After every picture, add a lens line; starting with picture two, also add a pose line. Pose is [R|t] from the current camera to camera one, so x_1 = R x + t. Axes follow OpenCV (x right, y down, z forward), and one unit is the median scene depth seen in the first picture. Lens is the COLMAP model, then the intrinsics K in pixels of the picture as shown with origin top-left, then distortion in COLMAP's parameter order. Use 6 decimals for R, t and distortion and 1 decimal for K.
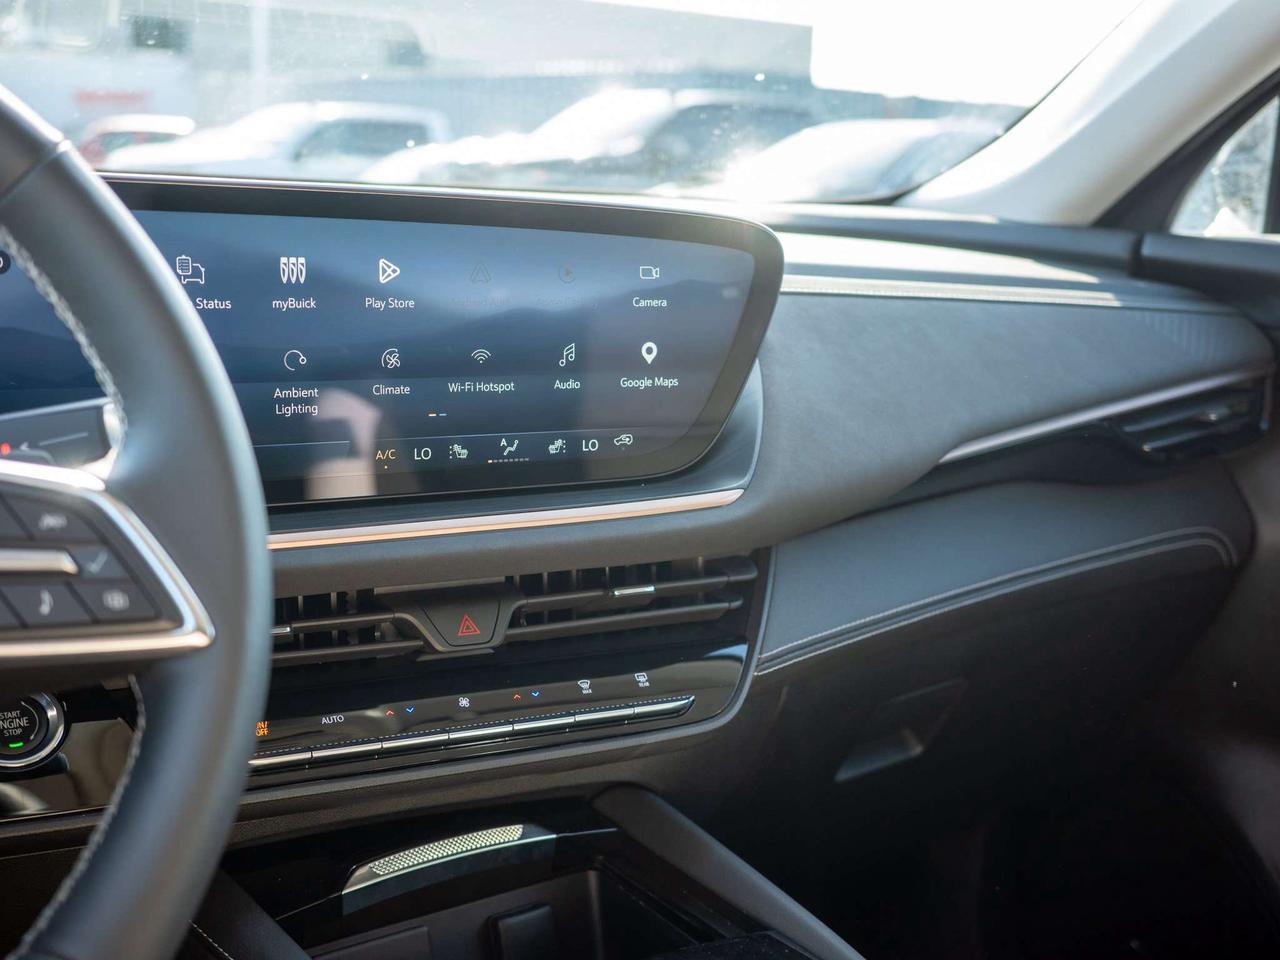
lens RADIAL K [[1768.1, 0, 640.0], [0, 1768.1, 480.0], [0, 0, 1]] dist [0.059593, 0.039591]
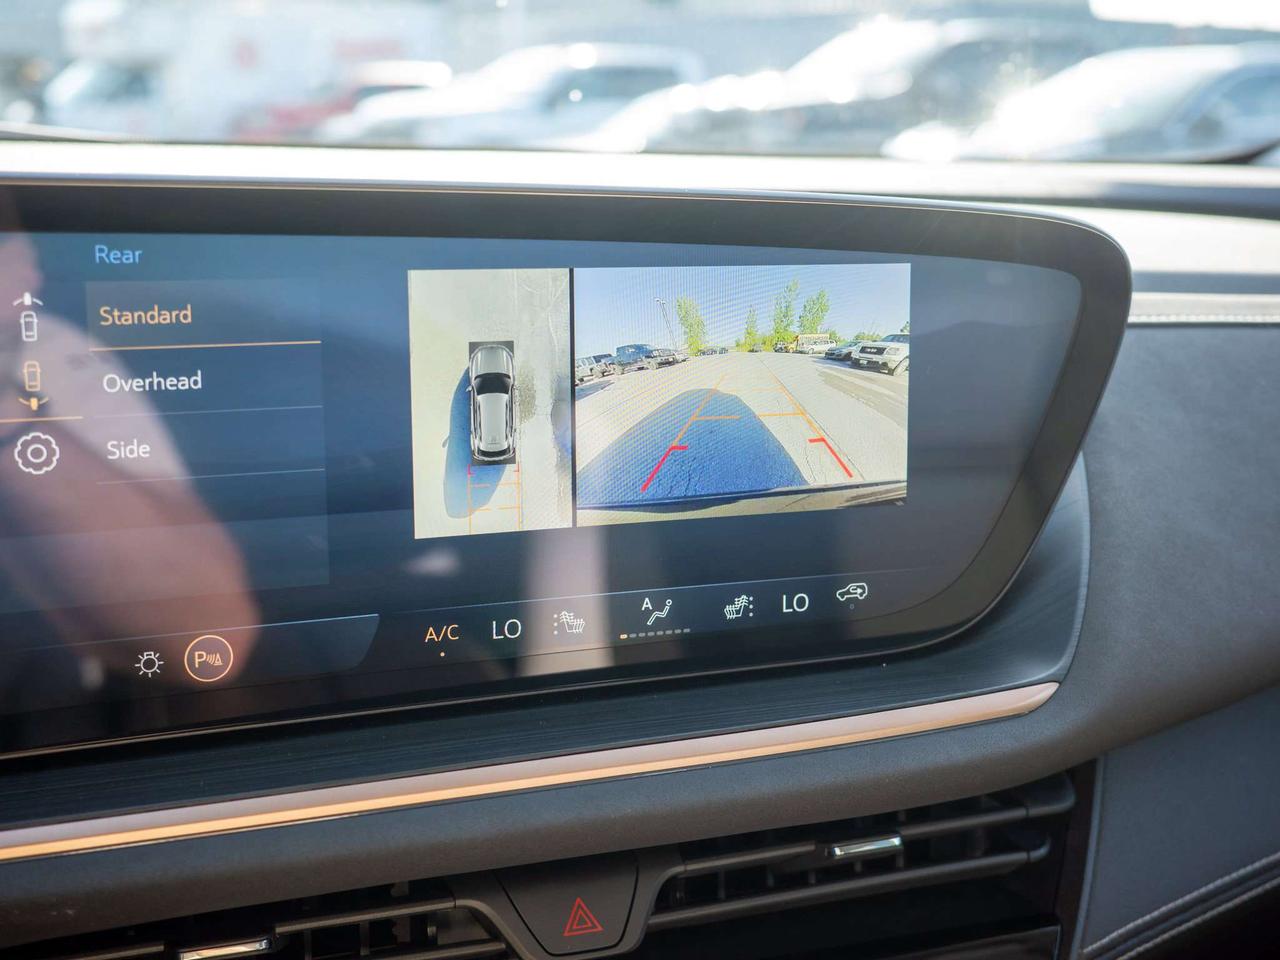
lens RADIAL K [[1768.1, 0, 640.0], [0, 1768.1, 480.0], [0, 0, 1]] dist [0.059593, 0.039591]
pose [[0.989344, 0.013665, -0.144952, 0.005772], [-0.009026, 0.999427, 0.032612, -0.077508], [0.145315, -0.030956, 0.988901, 0.389387]]
